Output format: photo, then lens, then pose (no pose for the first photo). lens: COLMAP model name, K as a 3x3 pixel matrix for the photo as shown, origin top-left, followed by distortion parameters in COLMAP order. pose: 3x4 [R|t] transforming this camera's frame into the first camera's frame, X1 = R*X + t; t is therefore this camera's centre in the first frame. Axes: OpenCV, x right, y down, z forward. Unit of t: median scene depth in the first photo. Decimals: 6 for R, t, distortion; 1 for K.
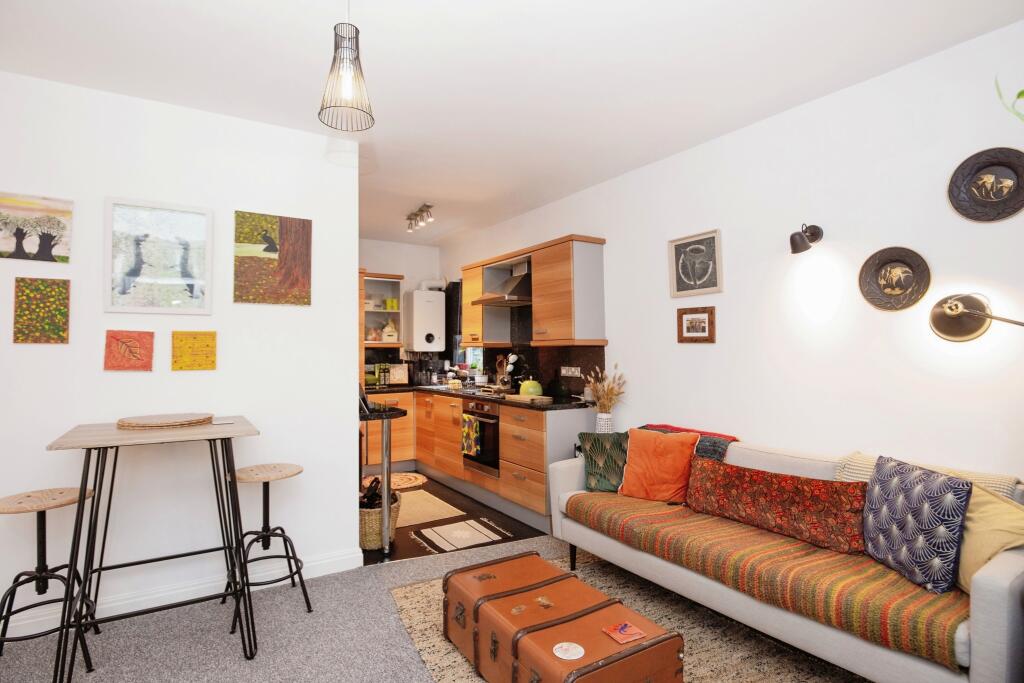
lens RADIAL K [[521.4, 0, 512.0], [0, 521.4, 341.5], [0, 0, 1]] dist [-0.001109, -0.000677]
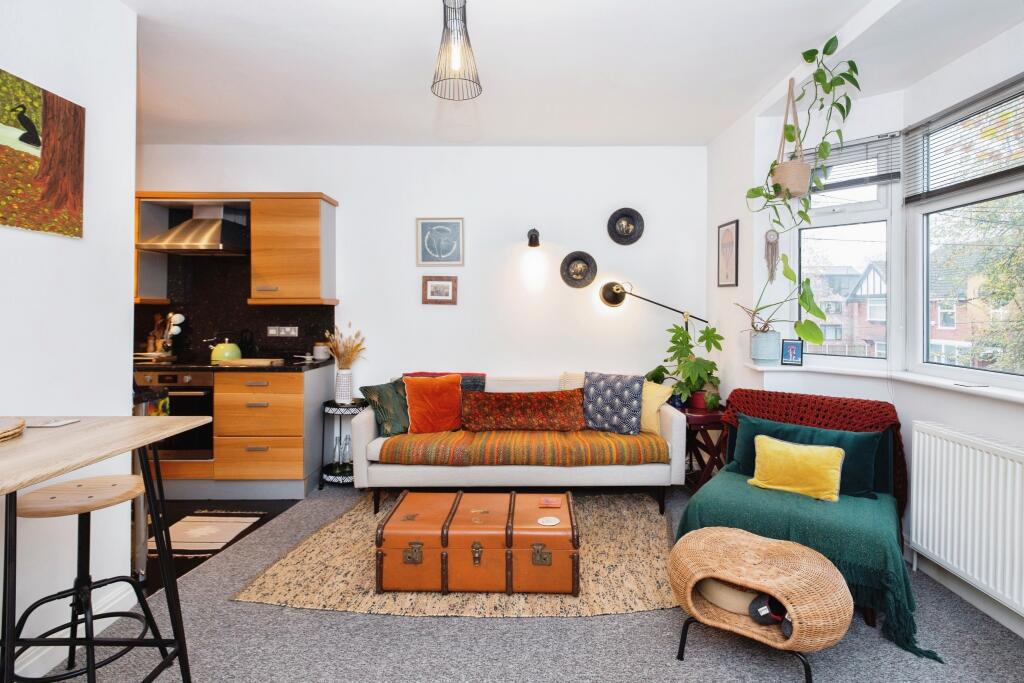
lens RADIAL K [[516.5, 0, 513.5], [0, 516.5, 314.3], [0, 0, 1]] dist [0.037768, -0.000636]
pose [[0.565579, 0.001007, 0.824693, -0.588828], [-0.020622, 0.999704, 0.012922, 0.007041], [-0.824436, -0.024315, 0.565432, 0.155827]]
